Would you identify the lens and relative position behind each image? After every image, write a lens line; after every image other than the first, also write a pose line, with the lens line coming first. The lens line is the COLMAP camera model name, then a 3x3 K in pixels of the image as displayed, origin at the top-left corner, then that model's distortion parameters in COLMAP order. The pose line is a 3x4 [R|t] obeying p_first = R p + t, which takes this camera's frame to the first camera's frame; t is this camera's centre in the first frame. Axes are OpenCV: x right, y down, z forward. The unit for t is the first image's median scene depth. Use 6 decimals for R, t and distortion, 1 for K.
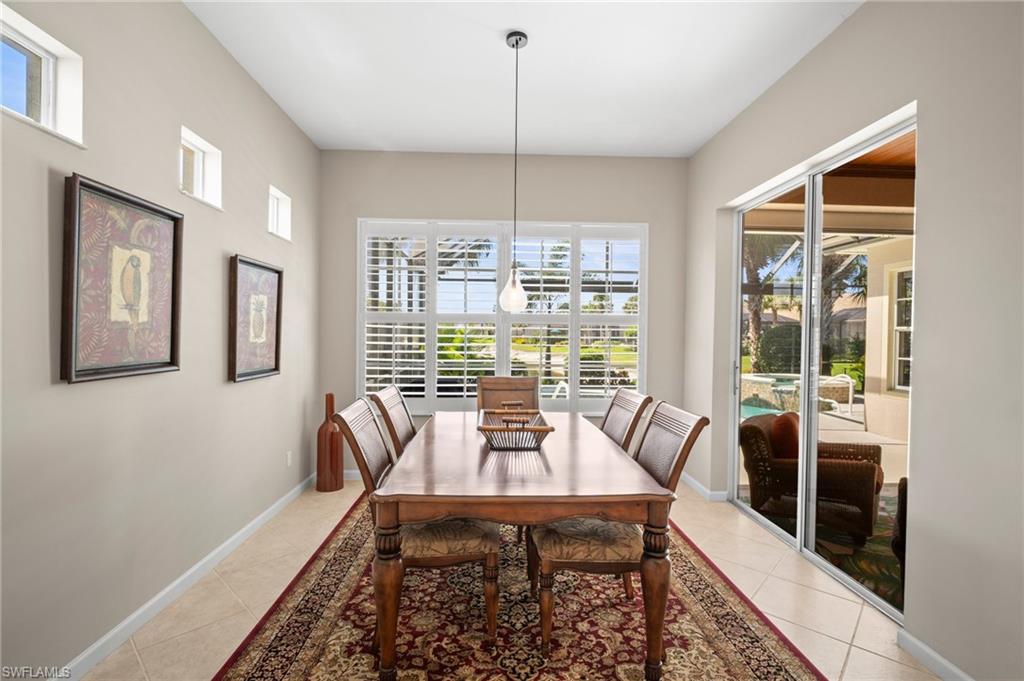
lens RADIAL K [[469.6, 0, 505.3], [0, 469.6, 340.4], [0, 0, 1]] dist [-0.003196, -0.005286]
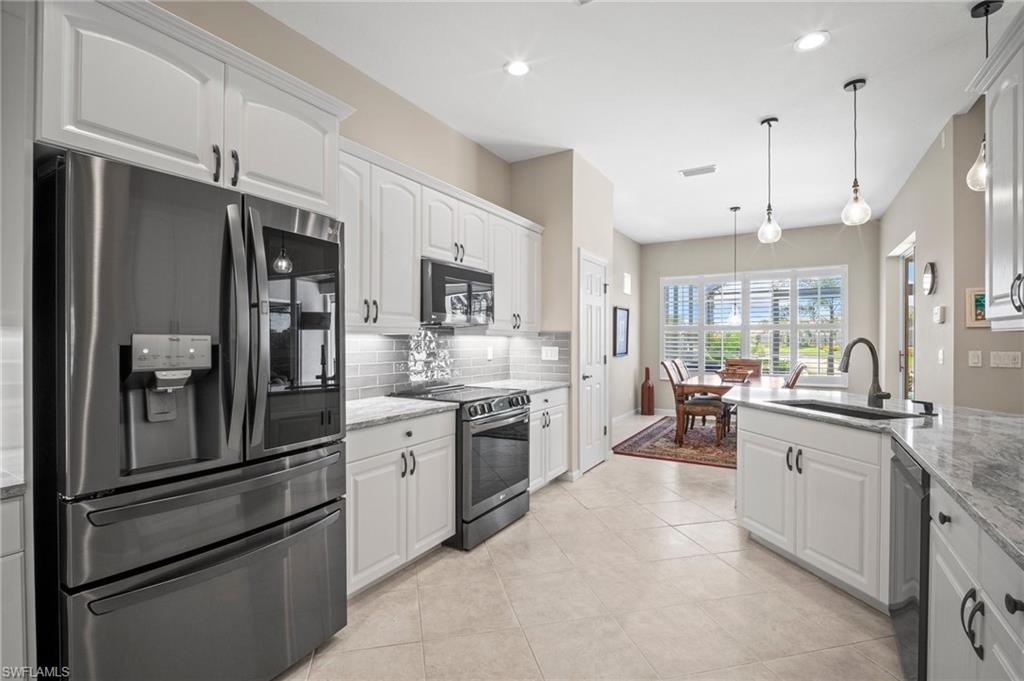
lens RADIAL K [[469.6, 0, 502.5], [0, 469.6, 340.6], [0, 0, 1]] dist [-0.003196, -0.005286]
pose [[0.833268, -0.009674, -0.552784, 0.259396], [0.000226, 0.999853, -0.017157, 0.039352], [0.552869, 0.014171, 0.833148, -1.196762]]
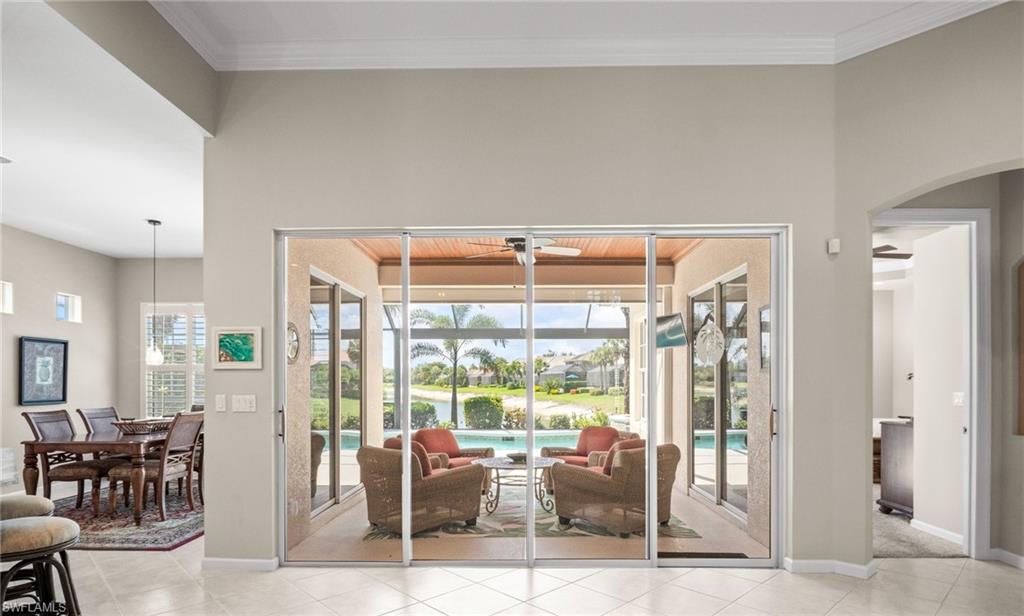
lens RADIAL K [[537.6, 0, 510.5], [0, 537.6, 380.8], [0, 0, 1]] dist [-0.007971, -0.001141]
pose [[0.999285, -0.013898, -0.035159, 1.165494], [0.013359, 0.999791, -0.015507, 0.040573], [0.035367, 0.015027, 0.999261, -0.845441]]
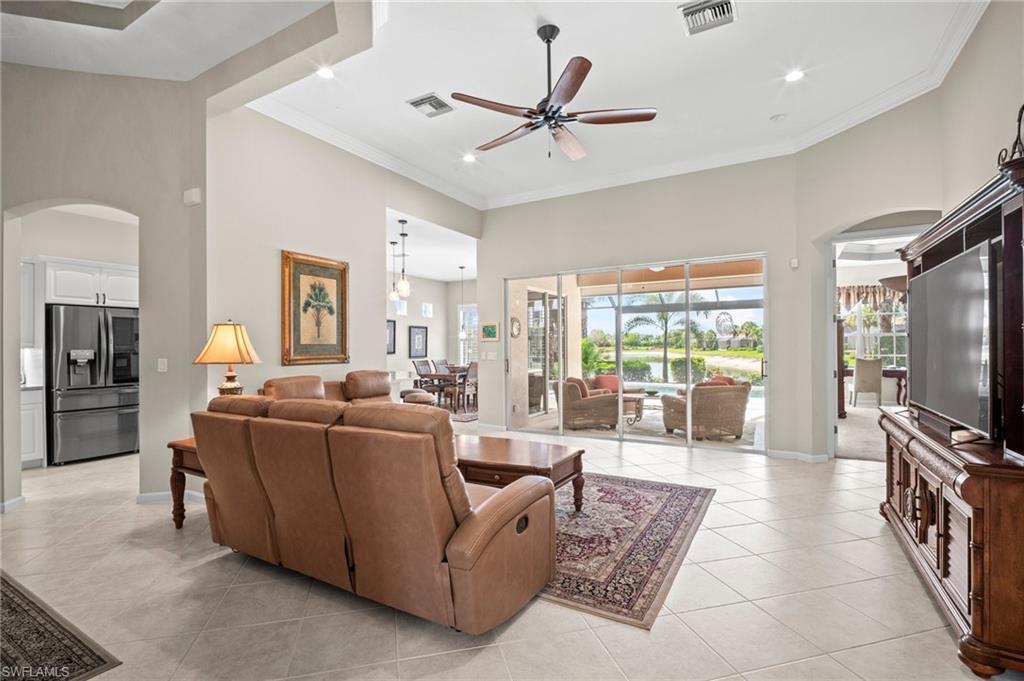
lens RADIAL K [[469.6, 0, 505.5], [0, 469.6, 345.7], [0, 0, 1]] dist [-0.003196, -0.005286]
pose [[0.853337, -0.019390, -0.520999, 1.767235], [0.010246, 0.999739, -0.020426, 0.058679], [0.521259, 0.012093, 0.853313, -1.594587]]
